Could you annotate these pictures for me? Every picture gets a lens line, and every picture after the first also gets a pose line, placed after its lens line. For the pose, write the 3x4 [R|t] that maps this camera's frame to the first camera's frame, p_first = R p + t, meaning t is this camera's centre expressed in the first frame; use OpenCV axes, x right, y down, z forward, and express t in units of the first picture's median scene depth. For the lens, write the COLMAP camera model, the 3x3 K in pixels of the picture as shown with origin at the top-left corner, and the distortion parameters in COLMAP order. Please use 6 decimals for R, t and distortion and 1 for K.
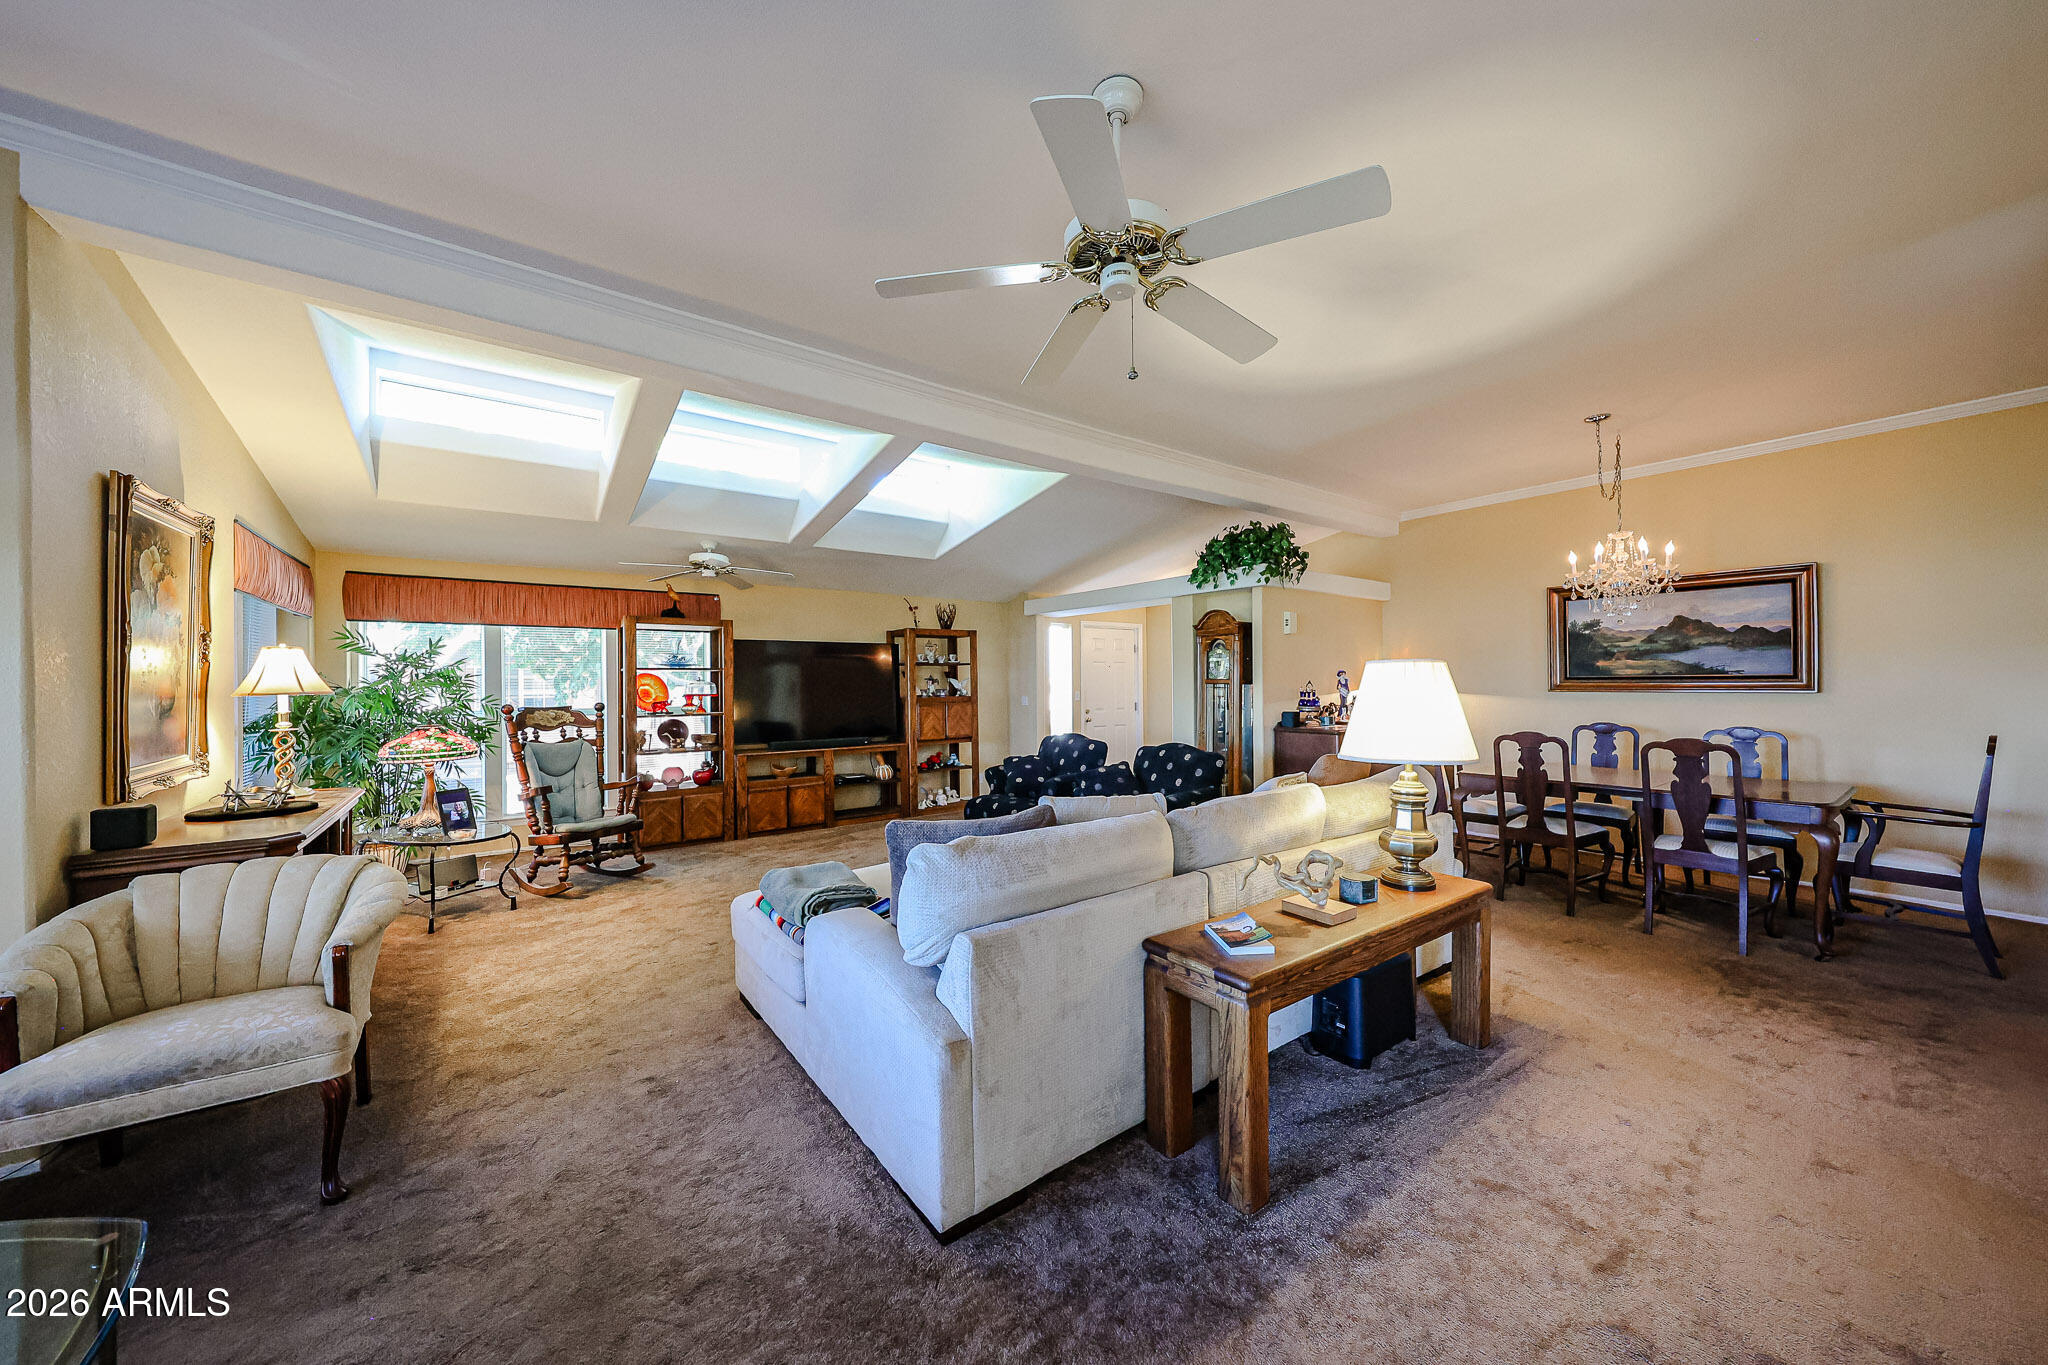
lens RADIAL K [[704.7, 0, 1017.2], [0, 704.7, 678.8], [0, 0, 1]] dist [-0.000120, -0.000051]
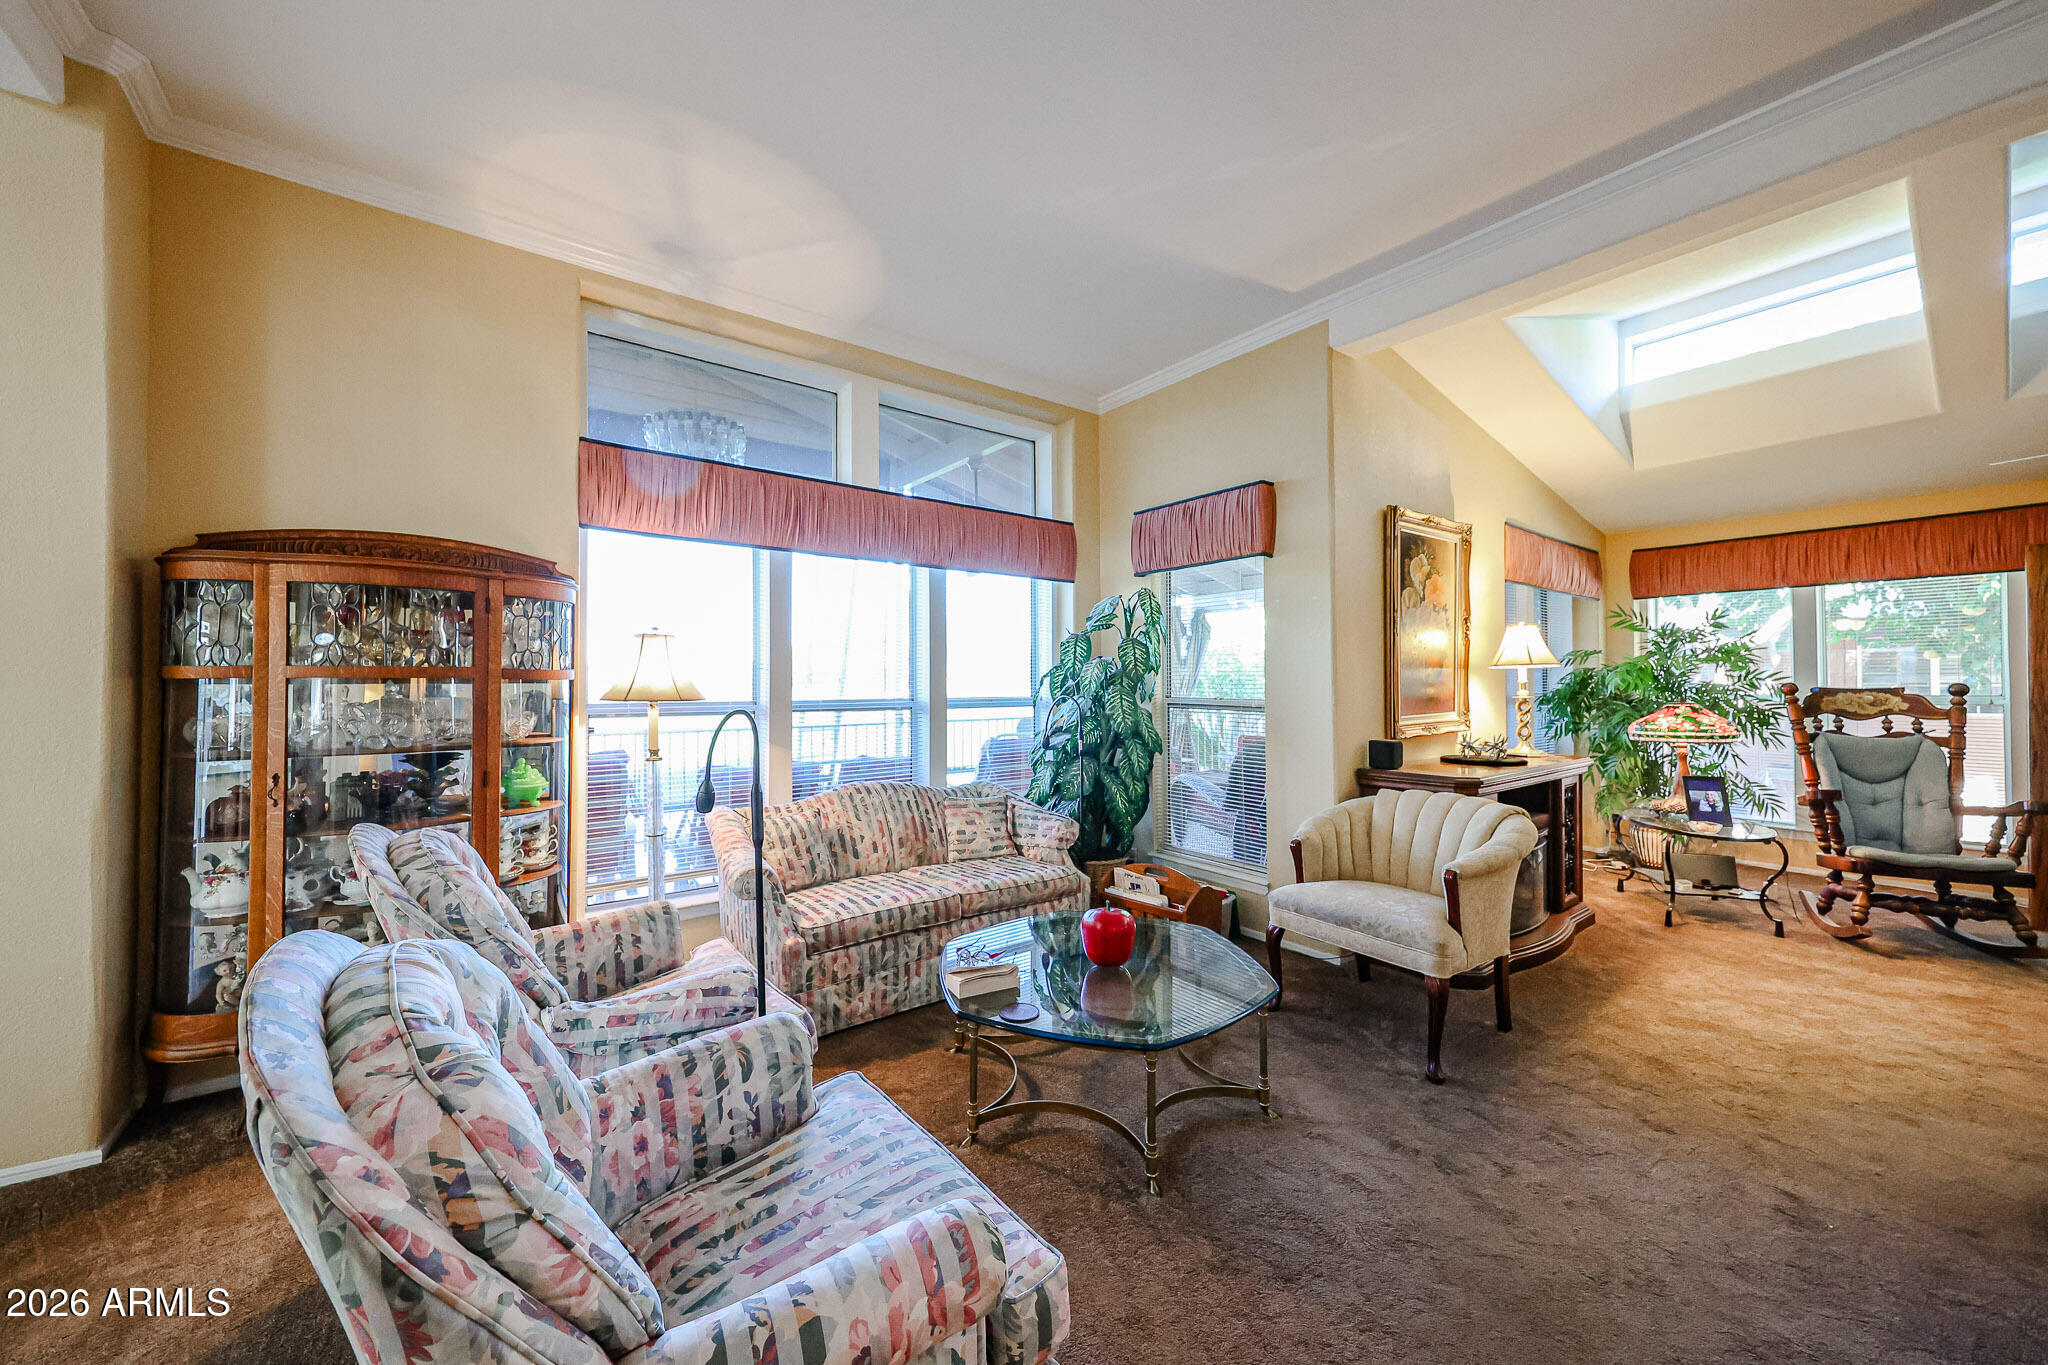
lens RADIAL K [[744.7, 0, 1022.0], [0, 744.7, 677.0], [0, 0, 1]] dist [0.000703, -0.000041]
pose [[0.018348, -0.001775, -0.999830, 0.100994], [0.008127, 0.999966, -0.001626, 0.023538], [0.999799, -0.008096, 0.018362, 0.111620]]
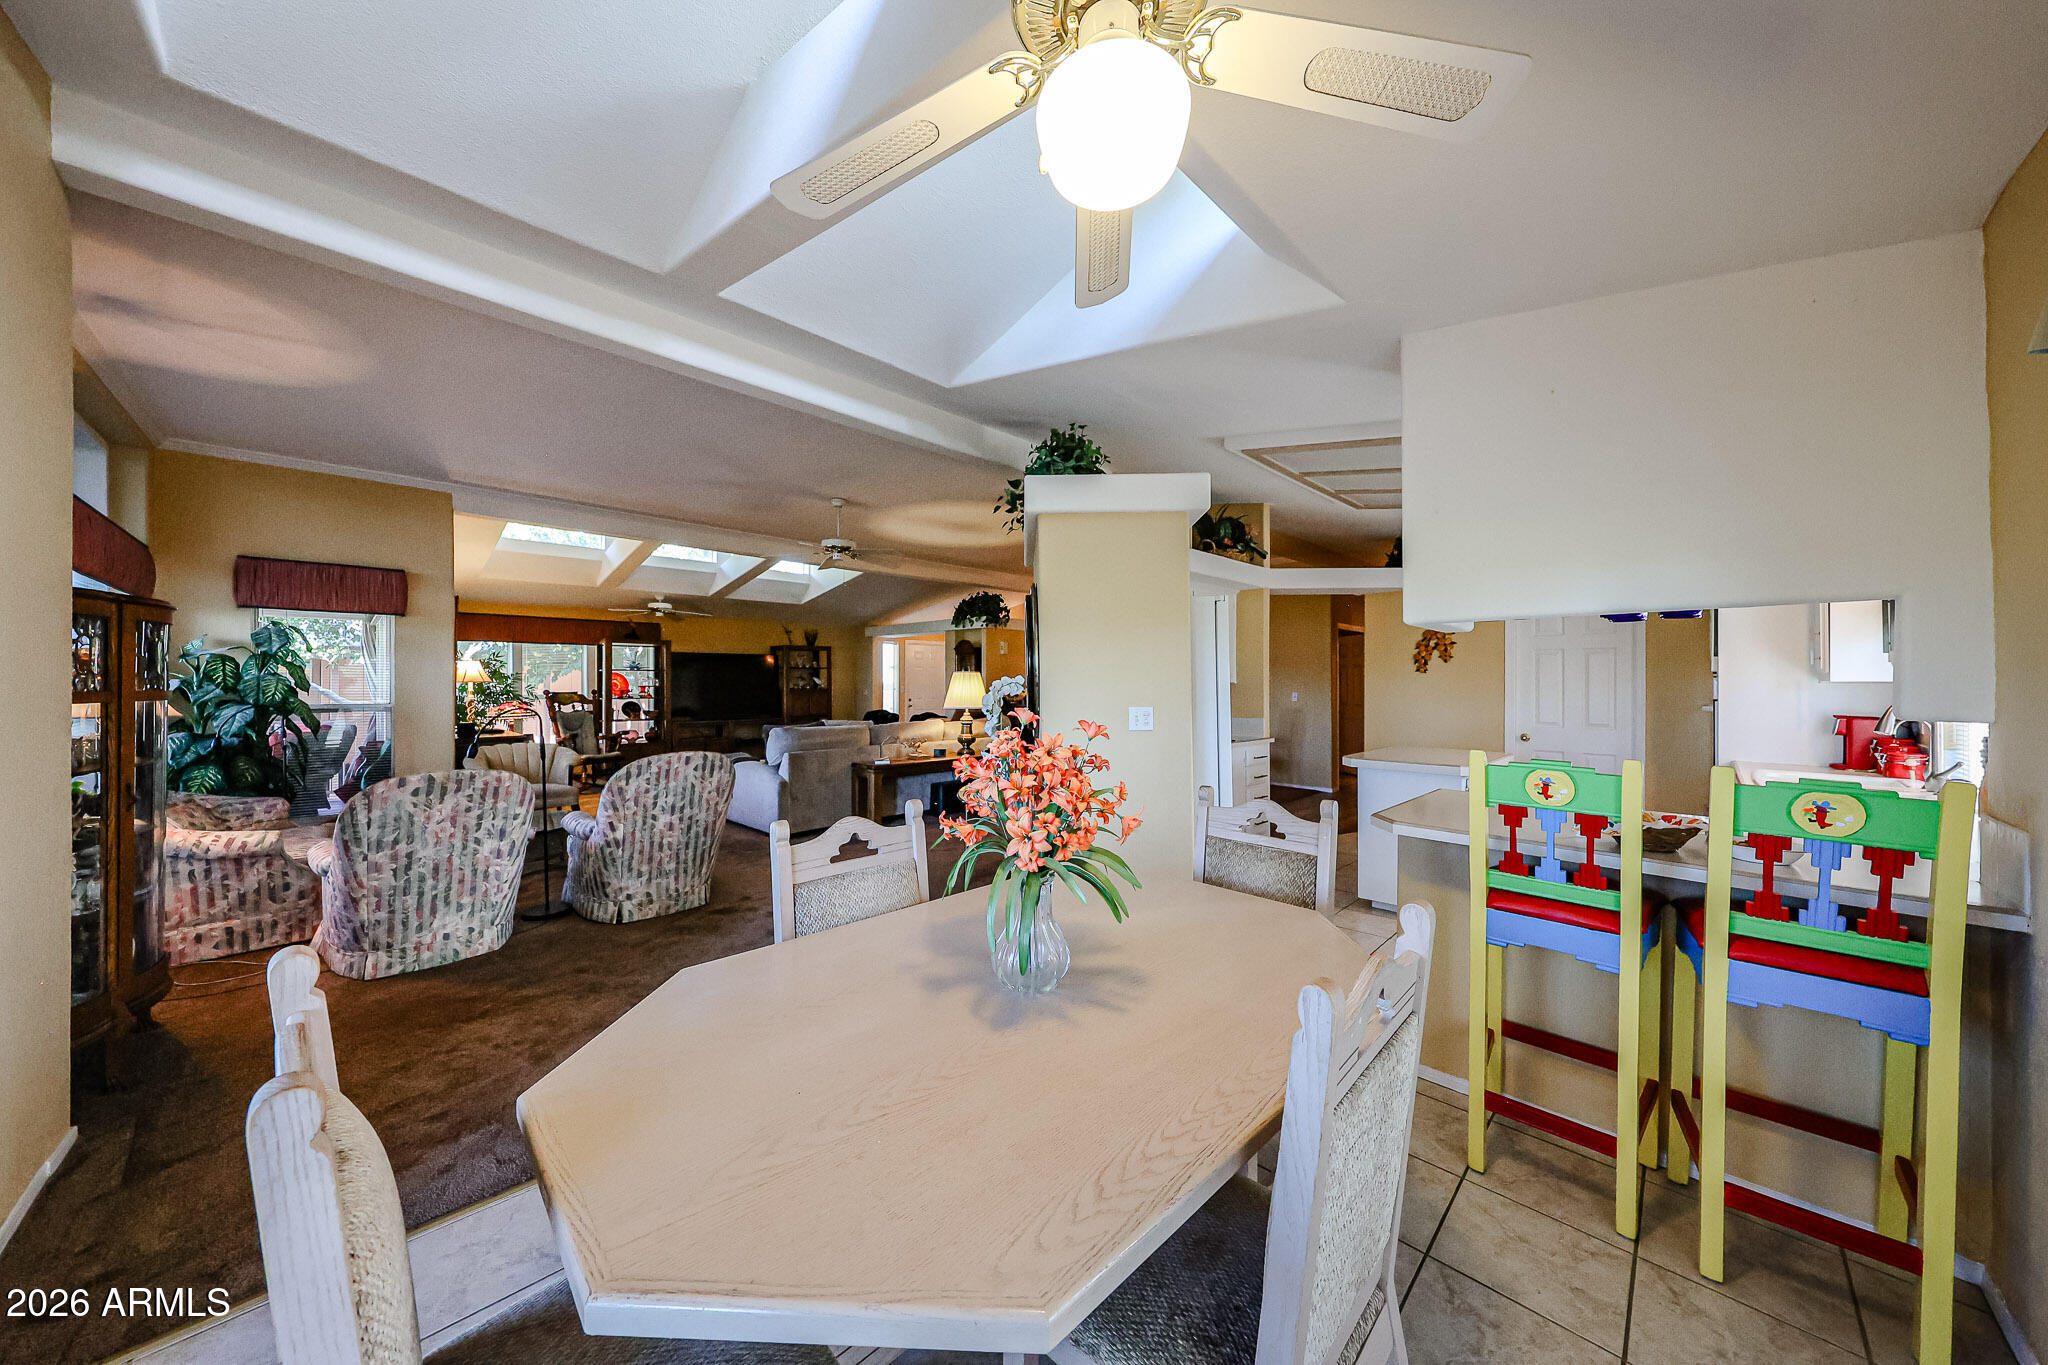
lens RADIAL K [[681.2, 0, 1028.1], [0, 681.2, 679.1], [0, 0, 1]] dist [0.000461, 0.000014]
pose [[0.985760, 0.007424, 0.167995, 0.190449], [-0.007424, 0.999972, -0.000627, 0.001451], [-0.167995, -0.000630, 0.985788, -0.890631]]
